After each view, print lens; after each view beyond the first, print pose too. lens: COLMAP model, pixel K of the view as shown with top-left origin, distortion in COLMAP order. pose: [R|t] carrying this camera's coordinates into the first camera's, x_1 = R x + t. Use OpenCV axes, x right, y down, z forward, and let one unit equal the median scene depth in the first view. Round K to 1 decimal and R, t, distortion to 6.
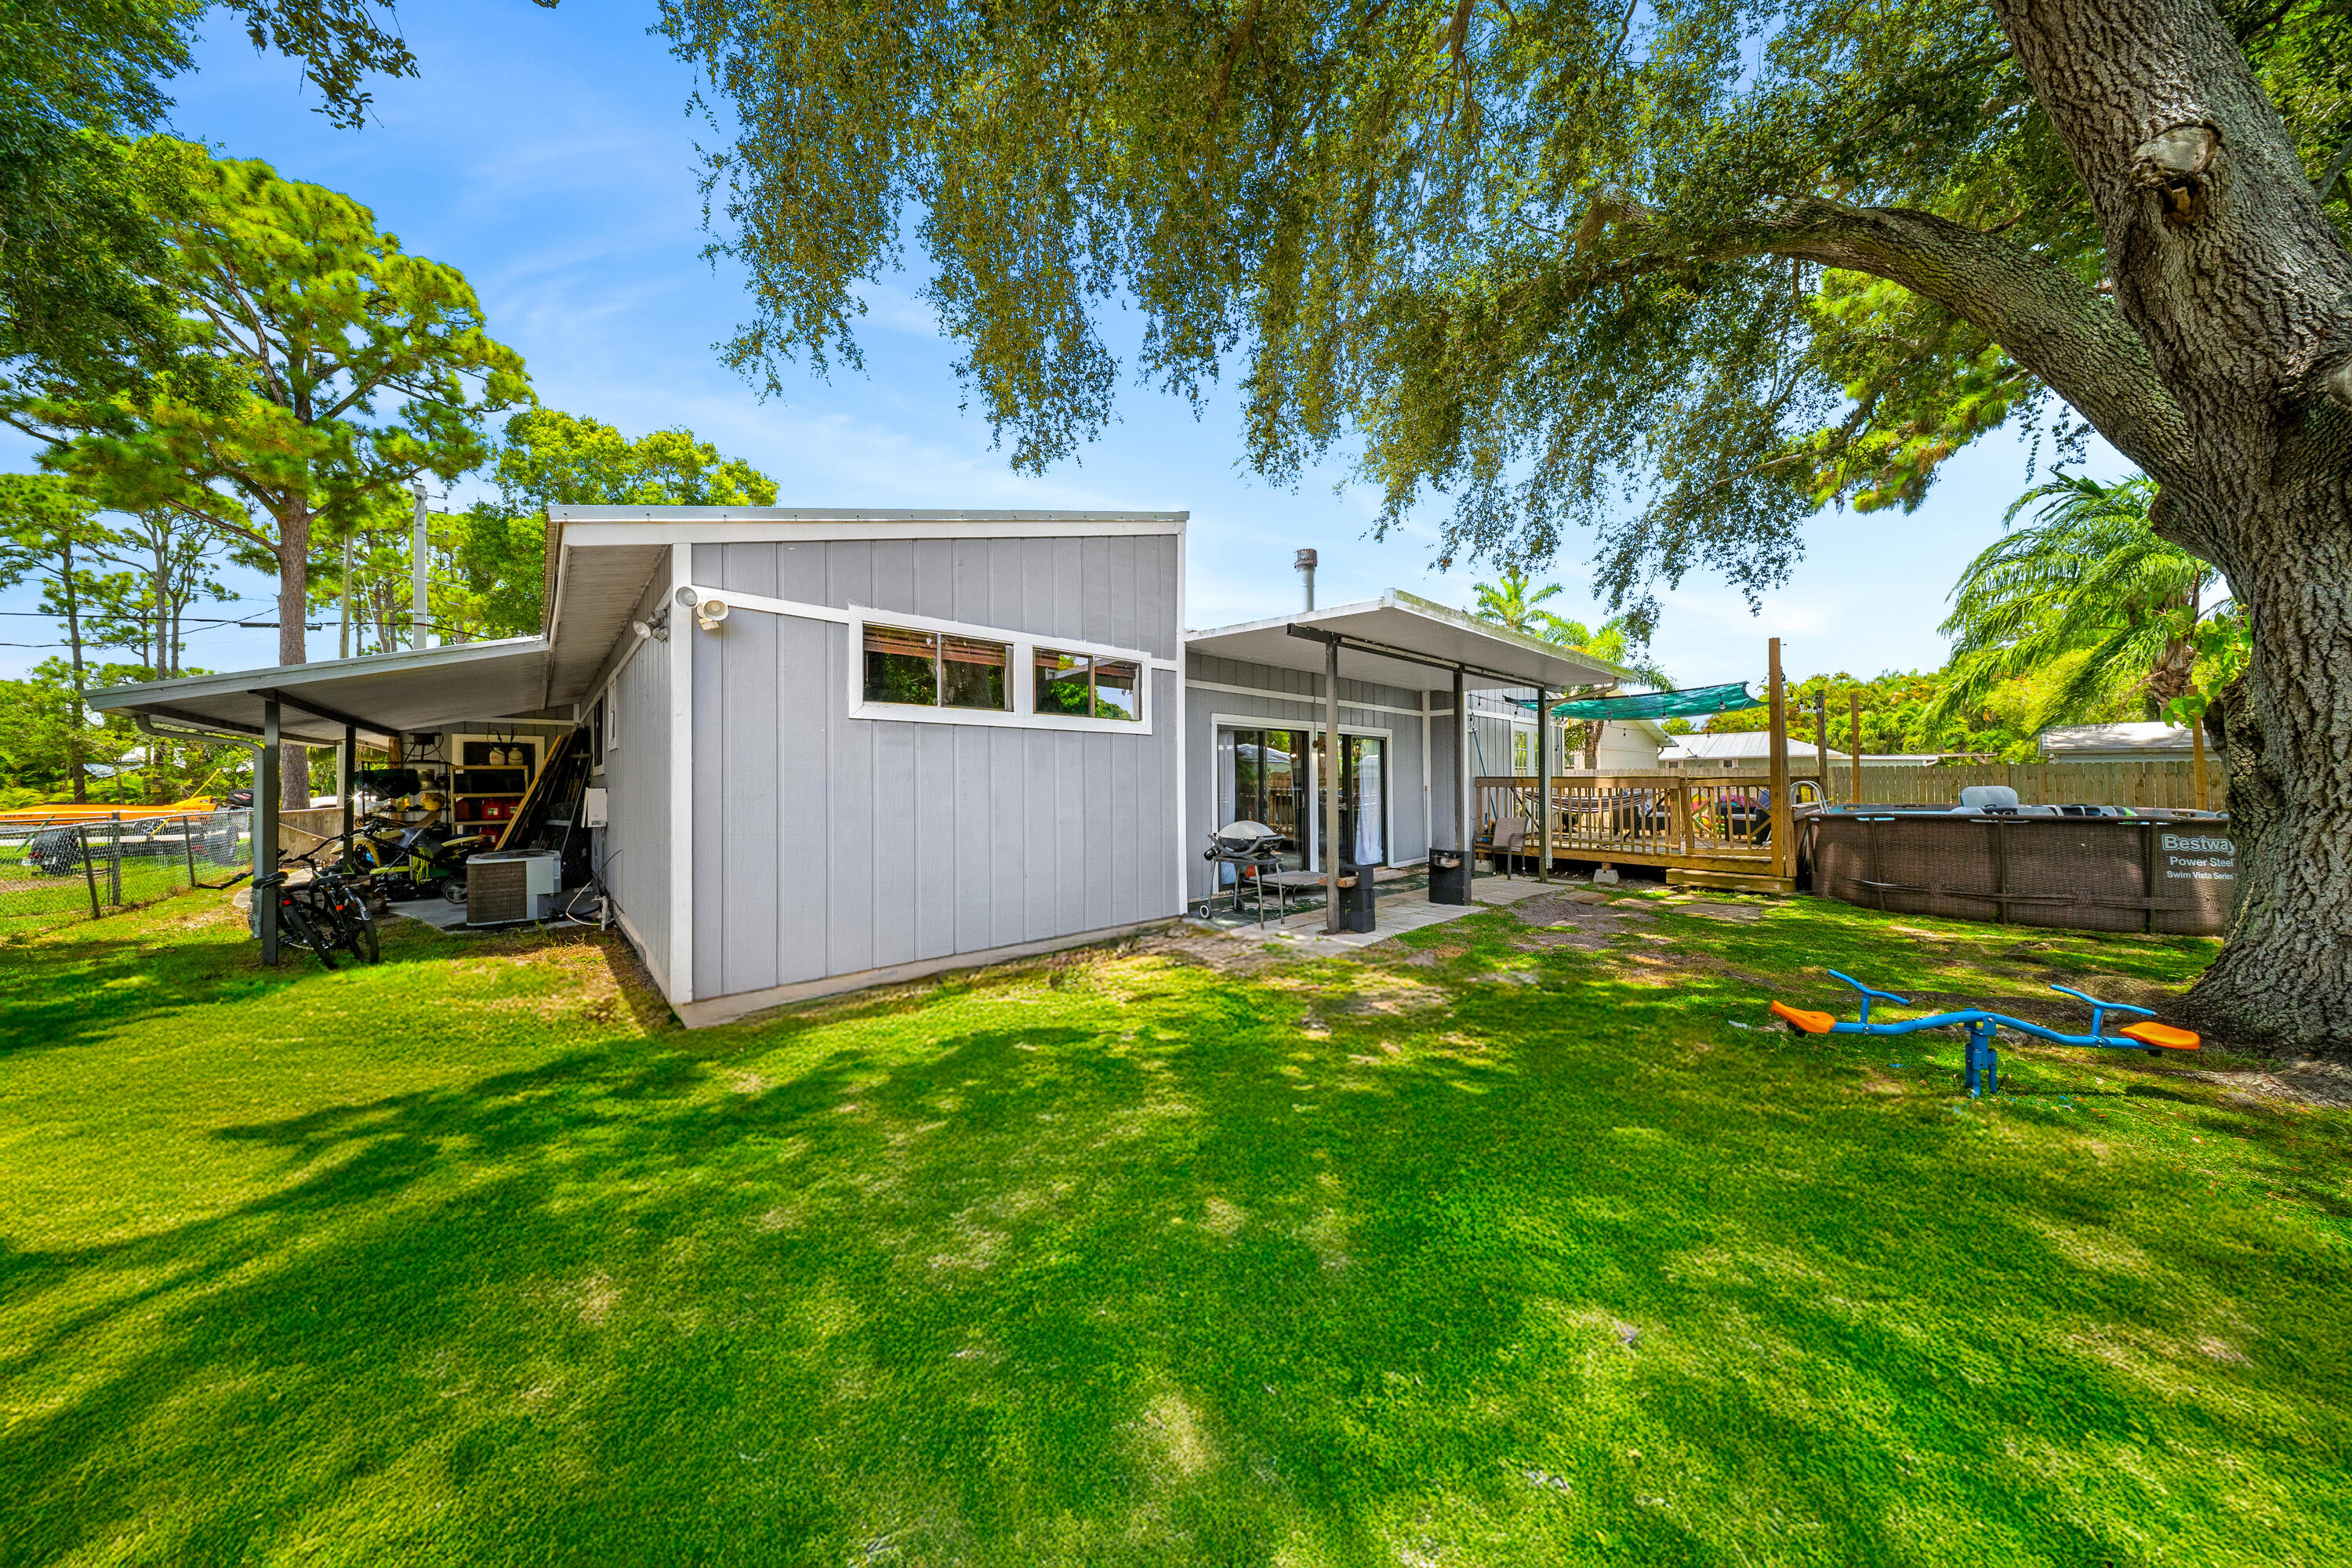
lens RADIAL K [[698.1, 0, 1176.0], [0, 698.1, 784.0], [0, 0, 1]] dist [0.000763, 0.000006]
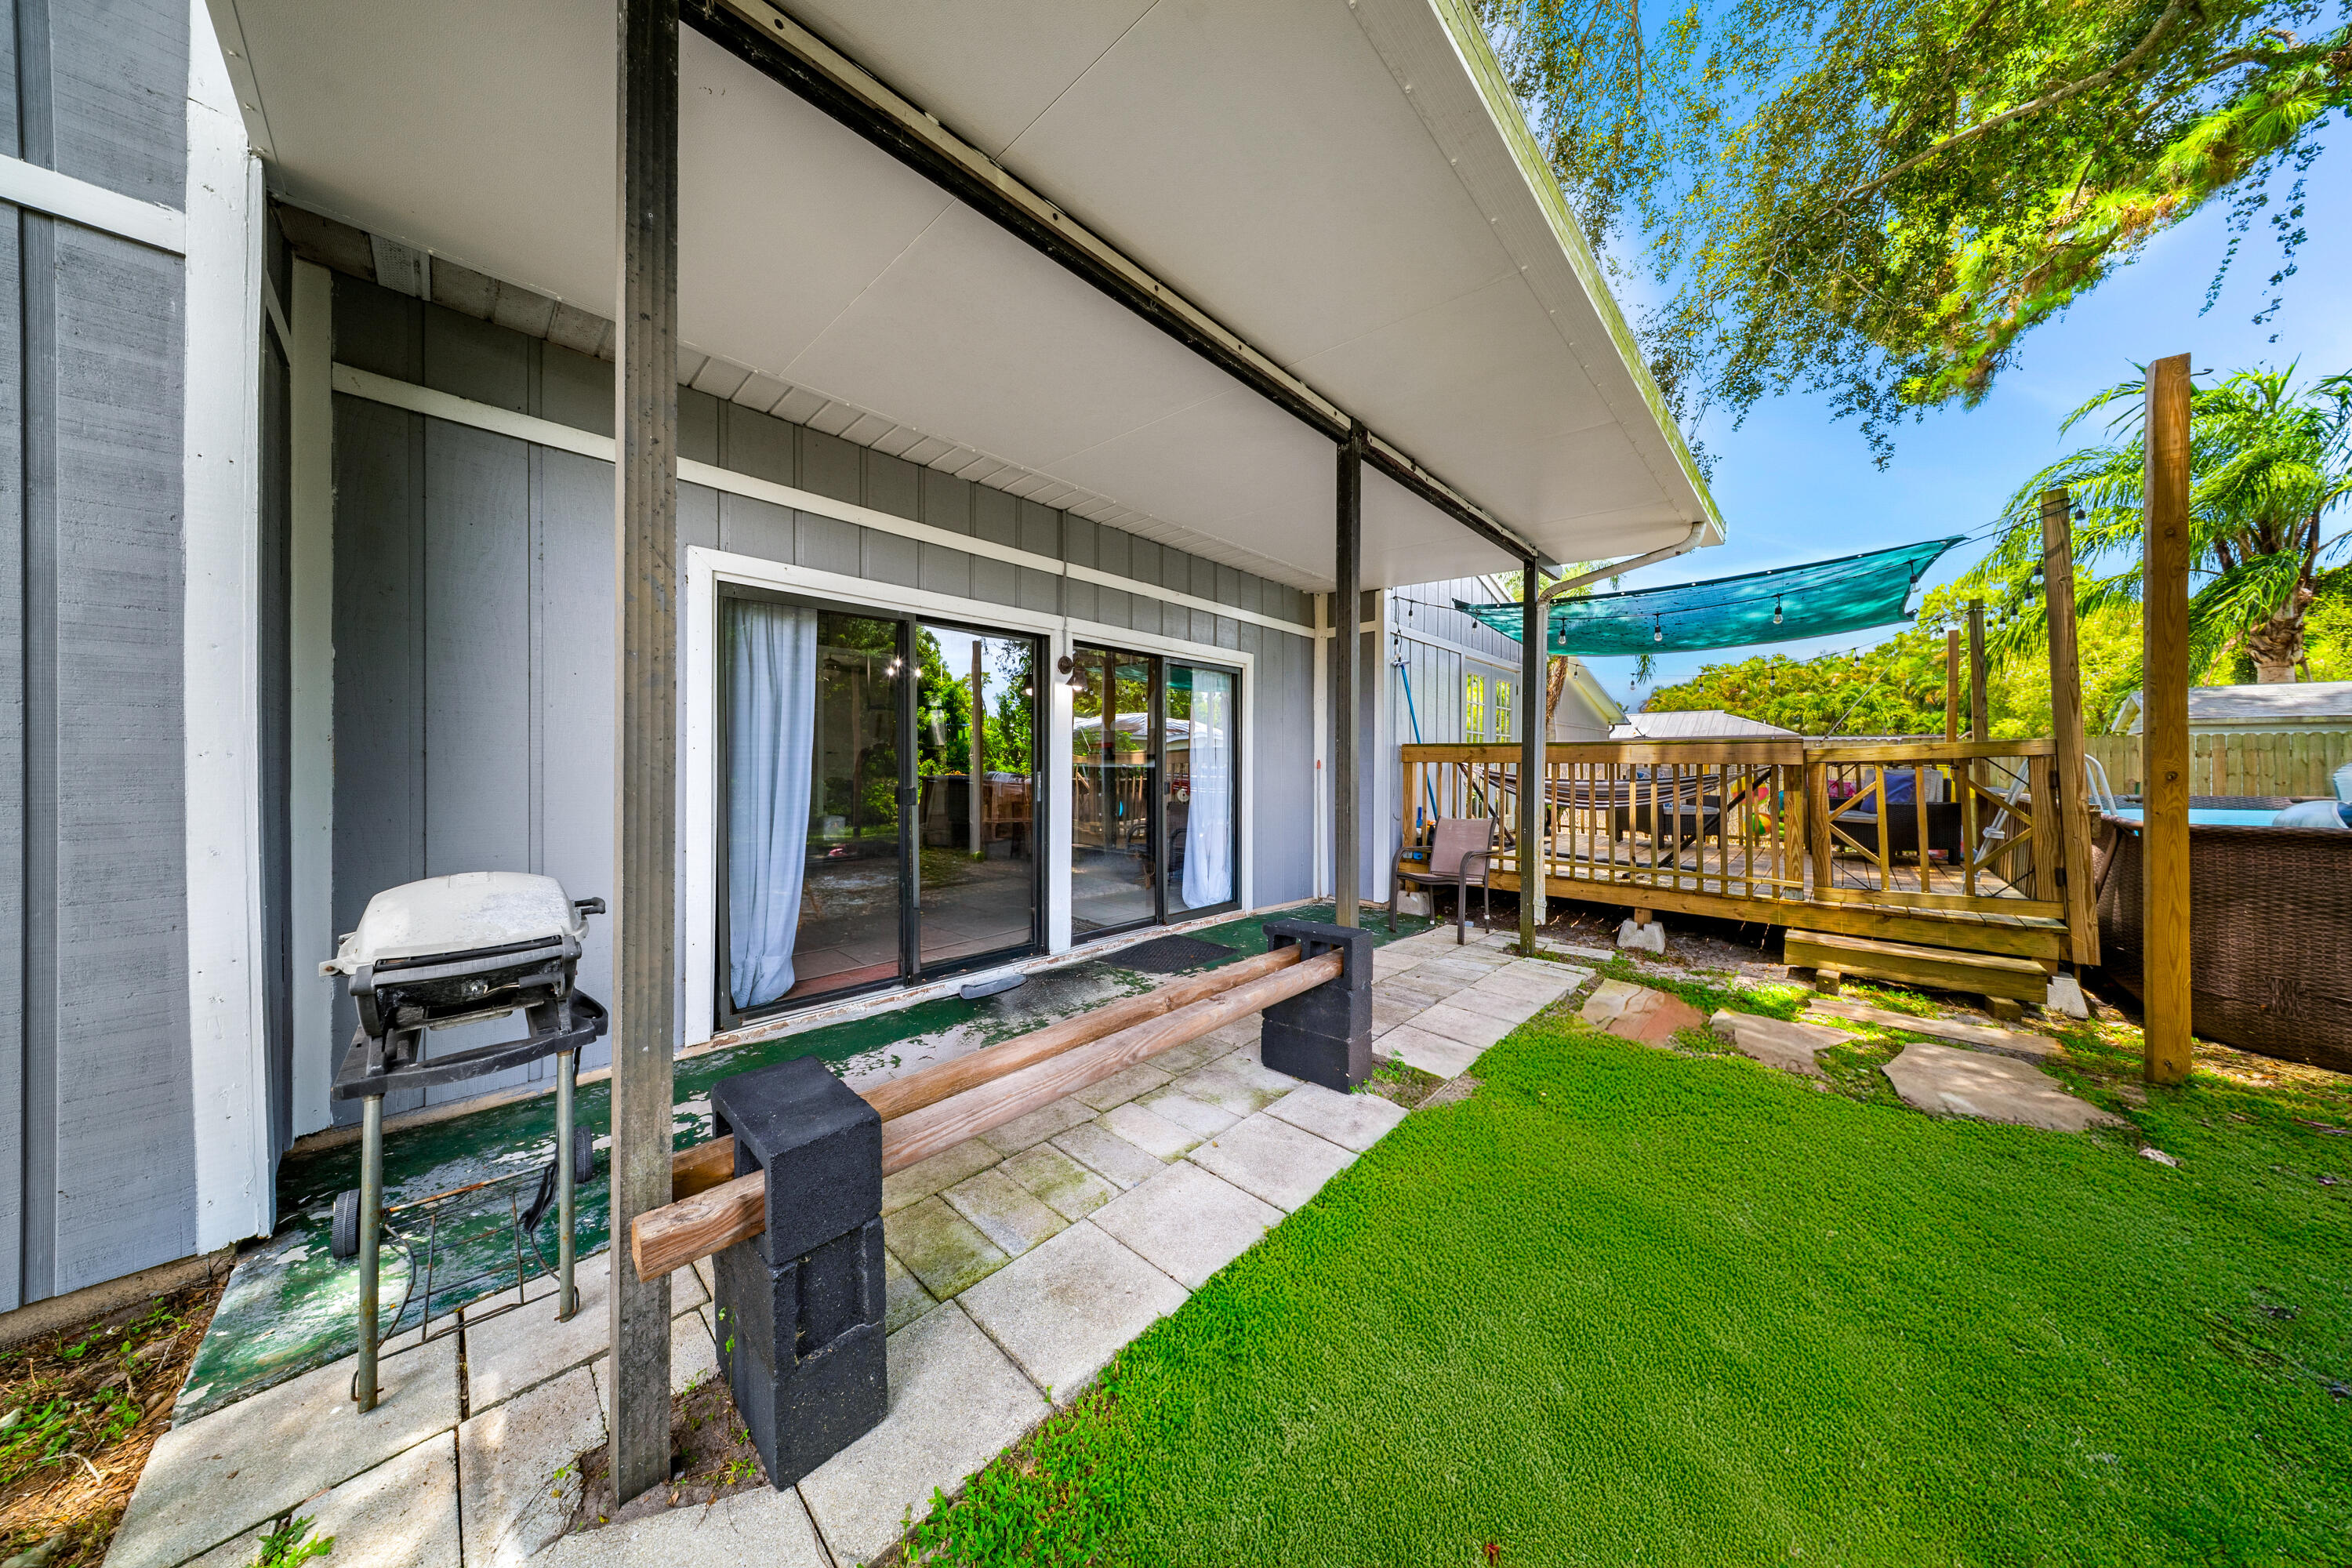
lens RADIAL K [[709.6, 0, 1158.4], [0, 709.6, 780.1], [0, 0, 1]] dist [0.001277, -0.000084]
pose [[0.997720, 0.007243, 0.067093, 0.199666], [-0.008824, 0.999690, 0.023298, 0.007063], [-0.066903, -0.023837, 0.997475, 0.453527]]
